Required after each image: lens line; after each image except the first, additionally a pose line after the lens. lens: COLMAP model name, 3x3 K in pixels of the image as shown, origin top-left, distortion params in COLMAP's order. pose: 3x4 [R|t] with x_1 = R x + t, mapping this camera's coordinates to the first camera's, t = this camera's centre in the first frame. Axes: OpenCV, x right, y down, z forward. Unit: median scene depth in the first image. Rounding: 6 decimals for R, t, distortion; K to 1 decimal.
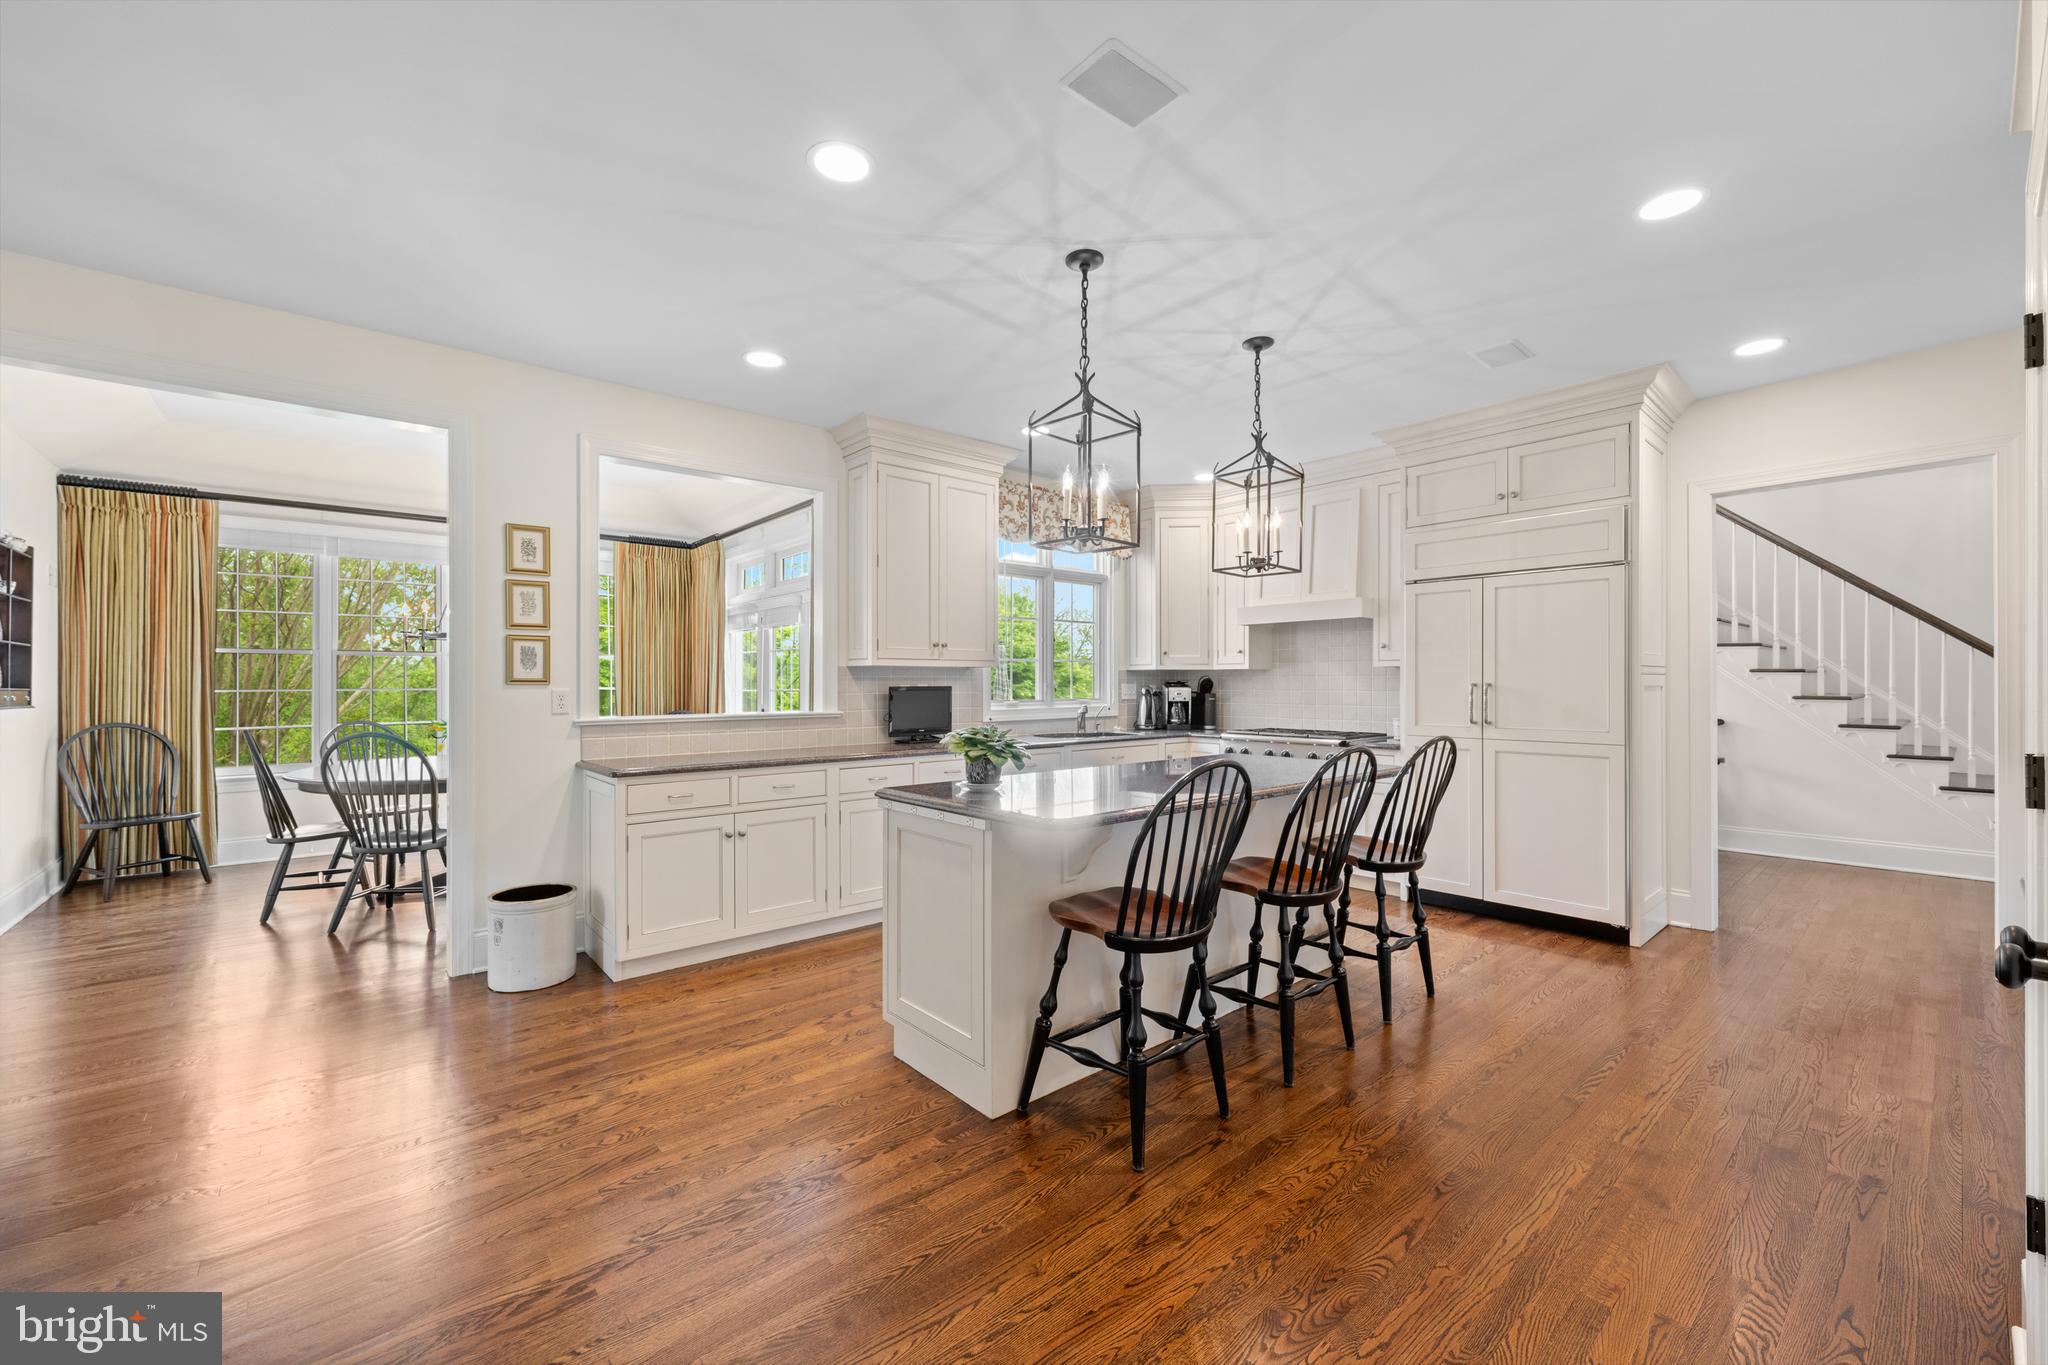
lens RADIAL K [[797.4, 0, 1030.9], [0, 797.4, 682.9], [0, 0, 1]] dist [-0.000212, 0.001048]
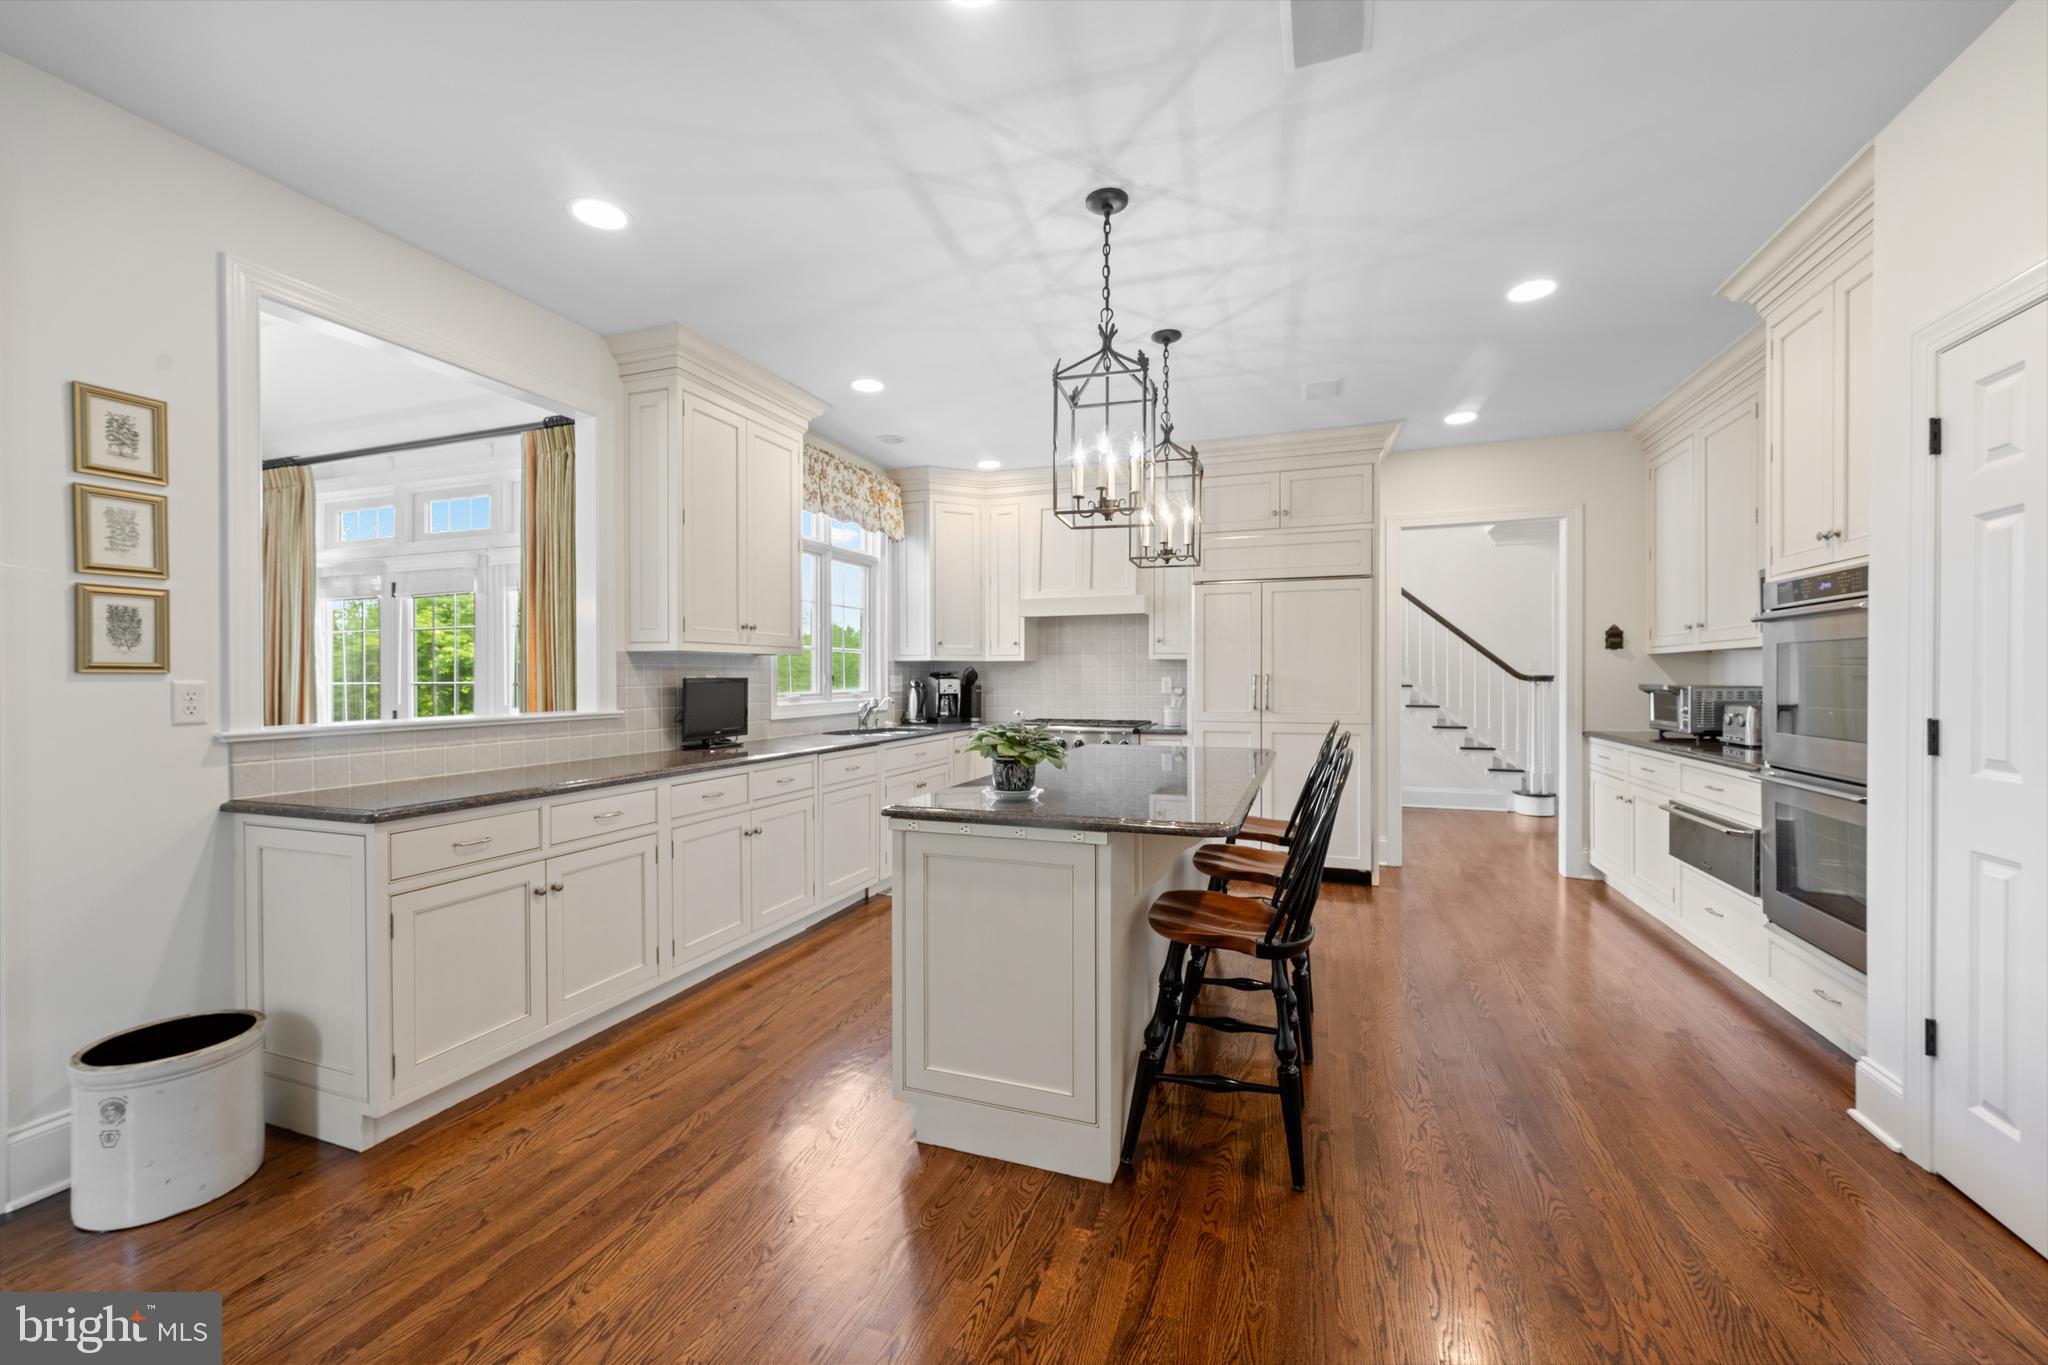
lens RADIAL K [[797.4, 0, 1052.5], [0, 797.4, 681.0], [0, 0, 1]] dist [-0.000212, 0.001048]
pose [[0.876422, -0.003191, 0.481534, -0.321951], [0.000592, 0.999984, 0.005550, 0.004685], [-0.481544, -0.004579, 0.876410, 0.181911]]
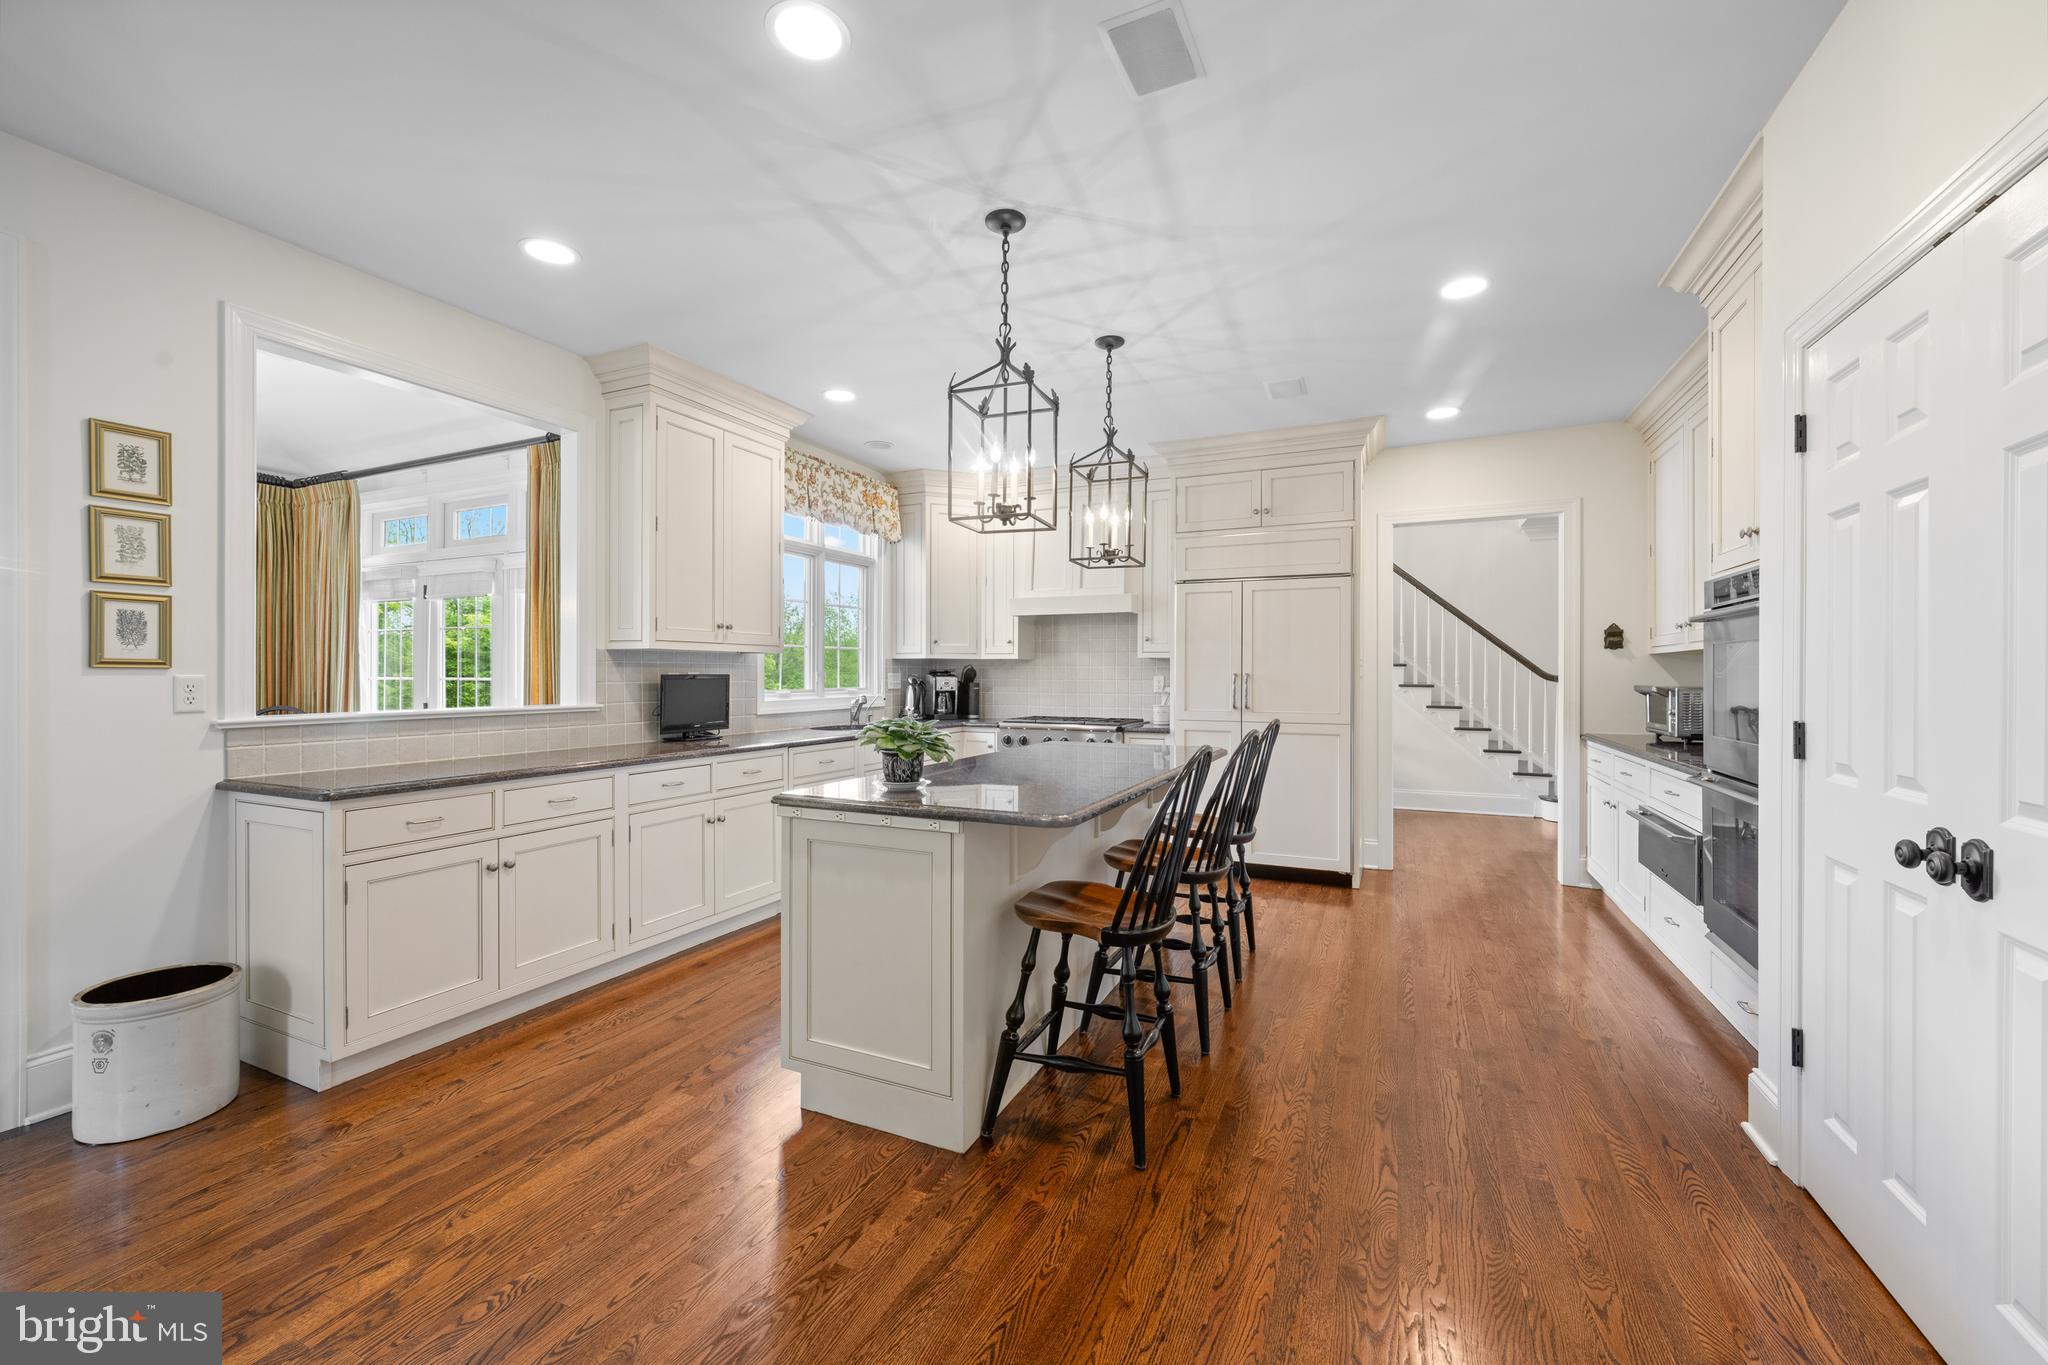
lens RADIAL K [[797.4, 0, 1034.0], [0, 797.4, 677.1], [0, 0, 1]] dist [-0.000212, 0.001048]
pose [[0.912589, 0.002215, 0.408871, -0.218377], [-0.003890, 0.999987, 0.003266, 0.004212], [-0.408859, -0.004571, 0.912586, 0.093976]]
